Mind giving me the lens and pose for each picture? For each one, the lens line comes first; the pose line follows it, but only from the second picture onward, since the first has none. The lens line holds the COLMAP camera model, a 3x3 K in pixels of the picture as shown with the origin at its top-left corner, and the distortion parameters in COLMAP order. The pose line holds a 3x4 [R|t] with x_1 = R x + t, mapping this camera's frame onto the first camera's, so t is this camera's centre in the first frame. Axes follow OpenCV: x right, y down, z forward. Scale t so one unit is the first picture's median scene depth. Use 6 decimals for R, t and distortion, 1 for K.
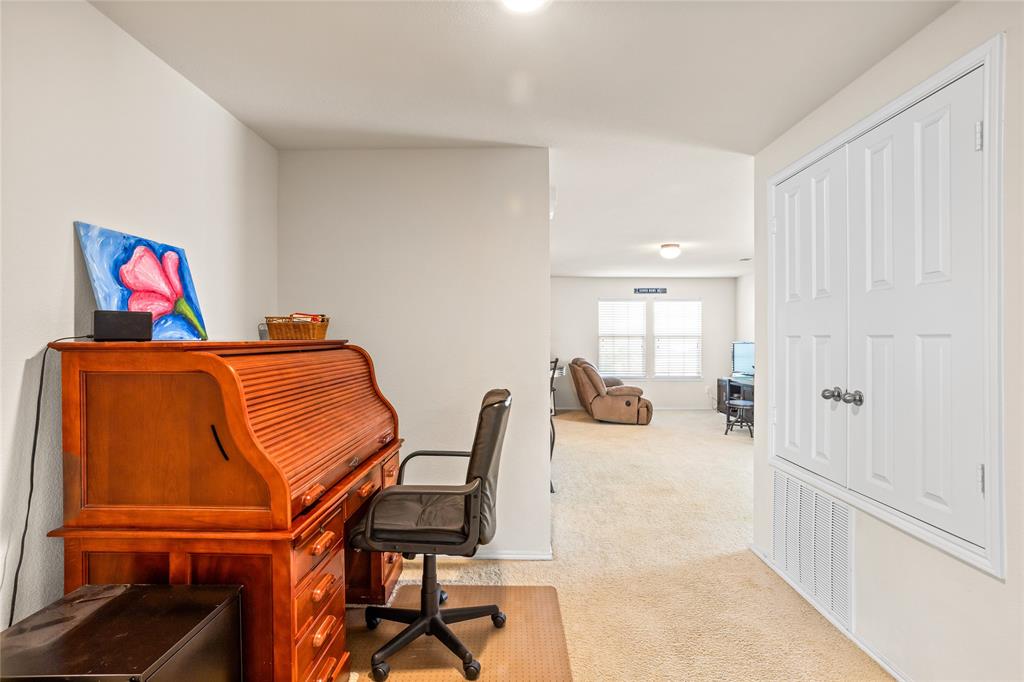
lens RADIAL K [[505.0, 0, 512.4], [0, 505.0, 337.3], [0, 0, 1]] dist [-0.017203, 0.005553]
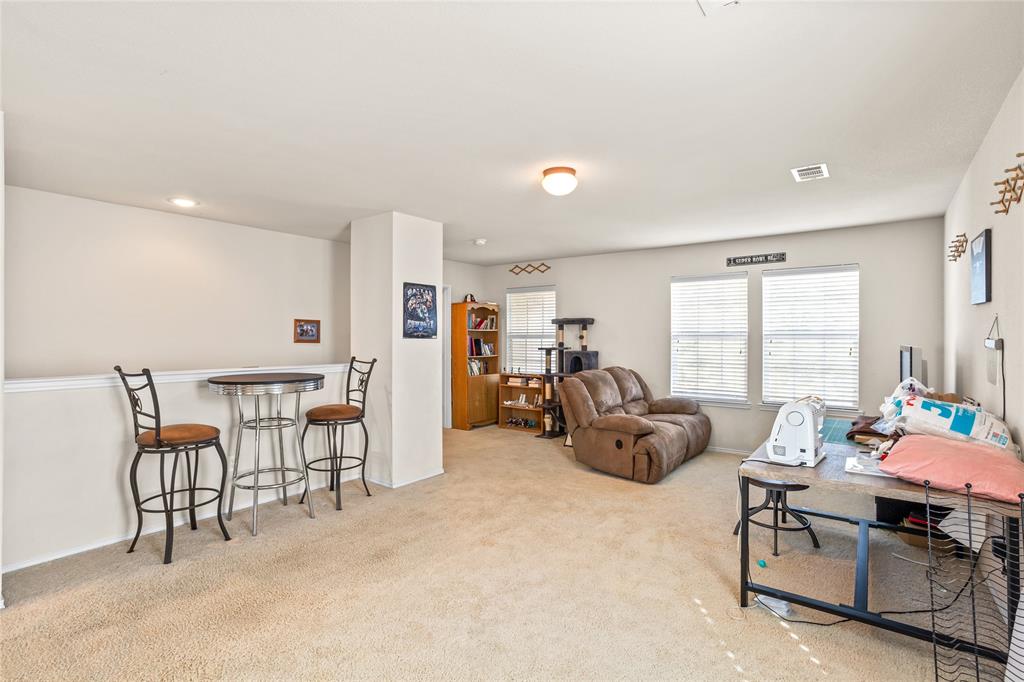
lens RADIAL K [[505.0, 0, 509.6], [0, 505.0, 343.2], [0, 0, 1]] dist [-0.017203, 0.005553]
pose [[0.806433, 0.003867, -0.591313, 0.392109], [0.001243, 0.999965, 0.008236, 0.002173], [0.591324, -0.007377, 0.806400, 0.342891]]
